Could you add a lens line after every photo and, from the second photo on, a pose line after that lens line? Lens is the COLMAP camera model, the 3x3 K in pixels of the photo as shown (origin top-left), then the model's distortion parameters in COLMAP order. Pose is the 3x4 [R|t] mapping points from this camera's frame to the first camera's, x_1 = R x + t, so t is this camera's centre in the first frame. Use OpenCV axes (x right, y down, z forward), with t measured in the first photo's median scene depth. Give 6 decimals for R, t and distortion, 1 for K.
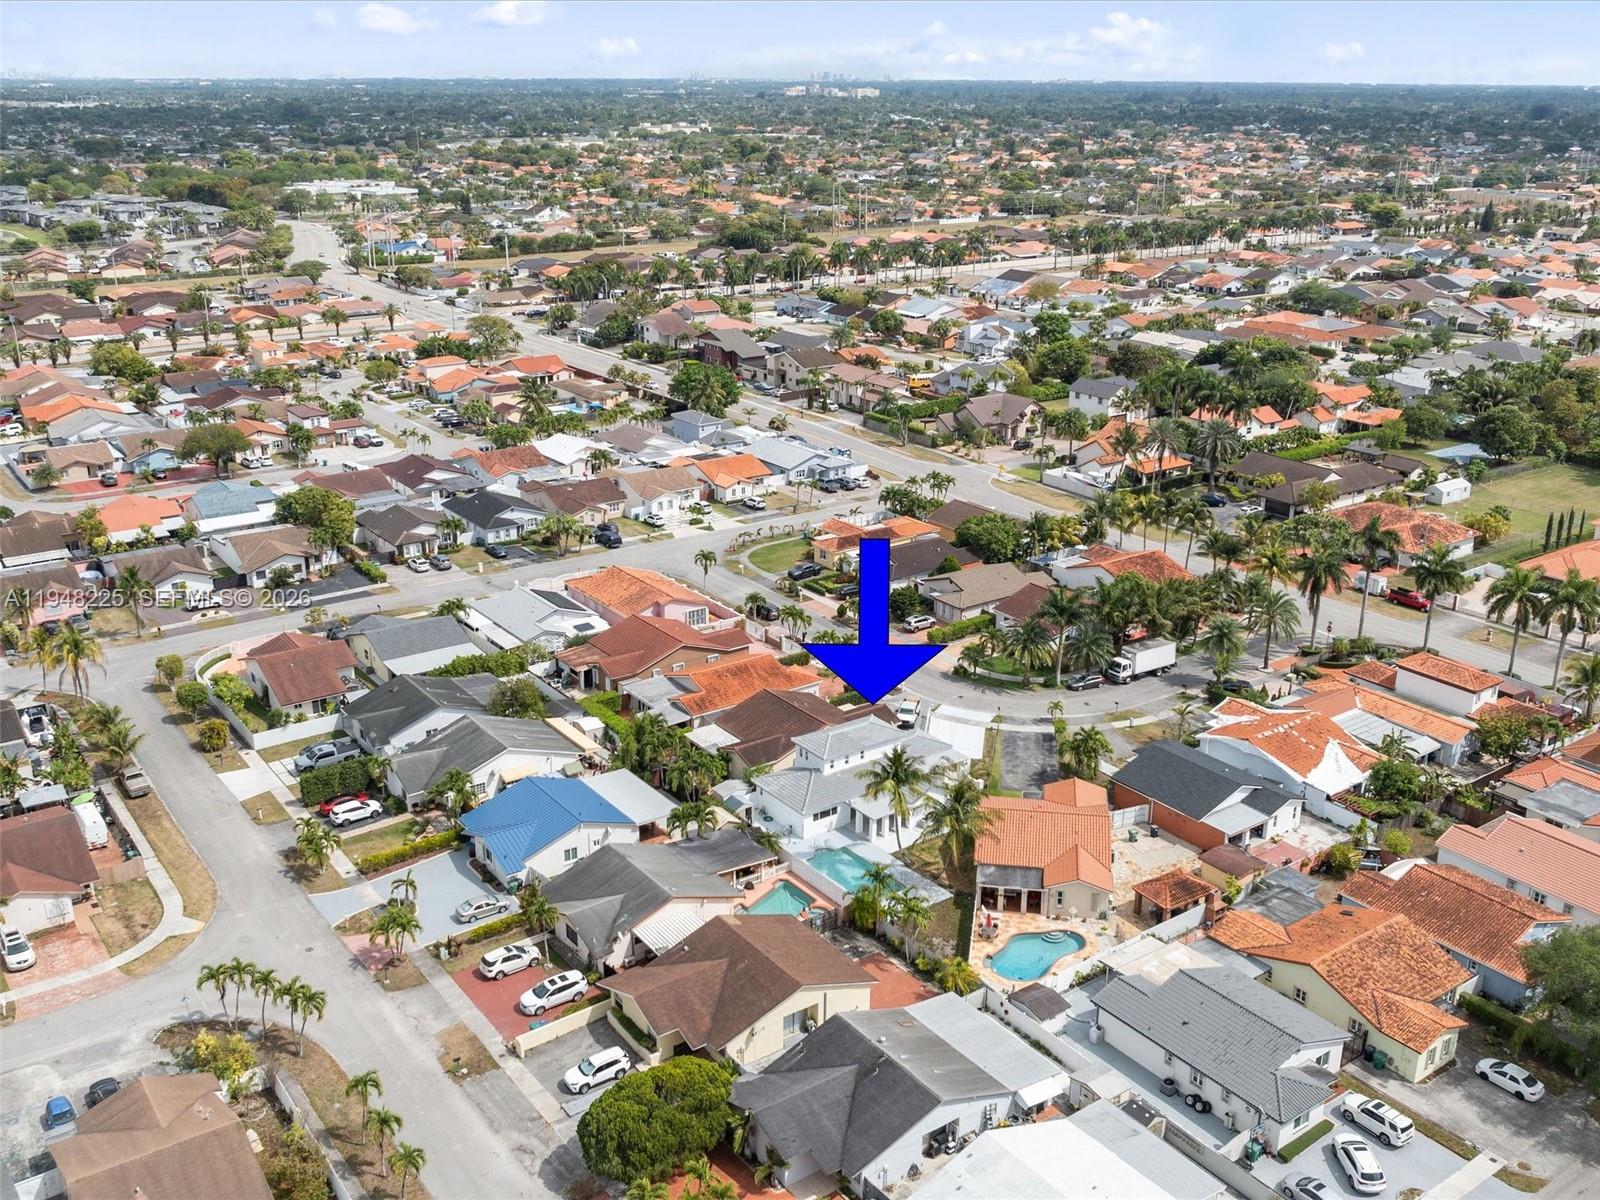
lens RADIAL K [[1493.0, 0, 800.0], [0, 1493.0, 600.0], [0, 0, 1]] dist [0.002274, -0.076474]
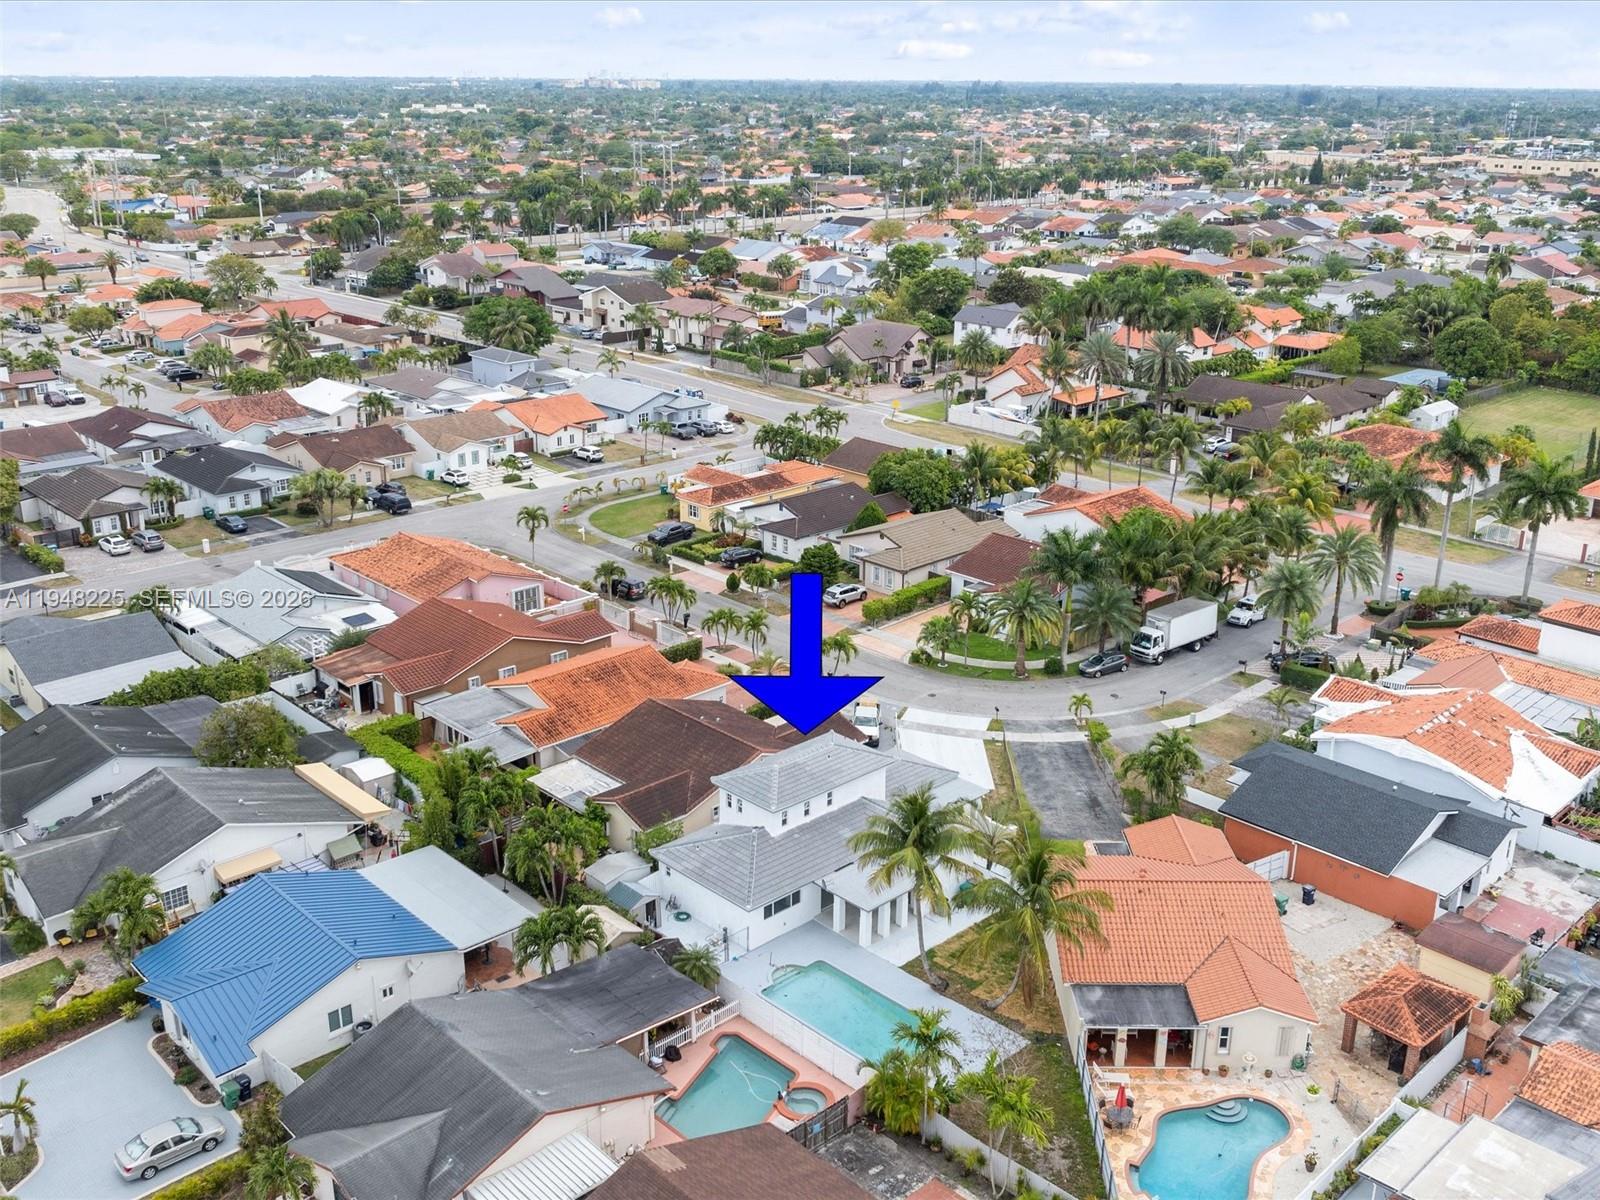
lens RADIAL K [[1493.0, 0, 800.0], [0, 1493.0, 600.0], [0, 0, 1]] dist [0.002274, -0.076474]
pose [[0.990055, -0.043284, 0.133855, -0.030861], [0.043404, 0.999056, 0.002021, 0.013338], [-0.133816, 0.003809, 0.990999, 0.252594]]
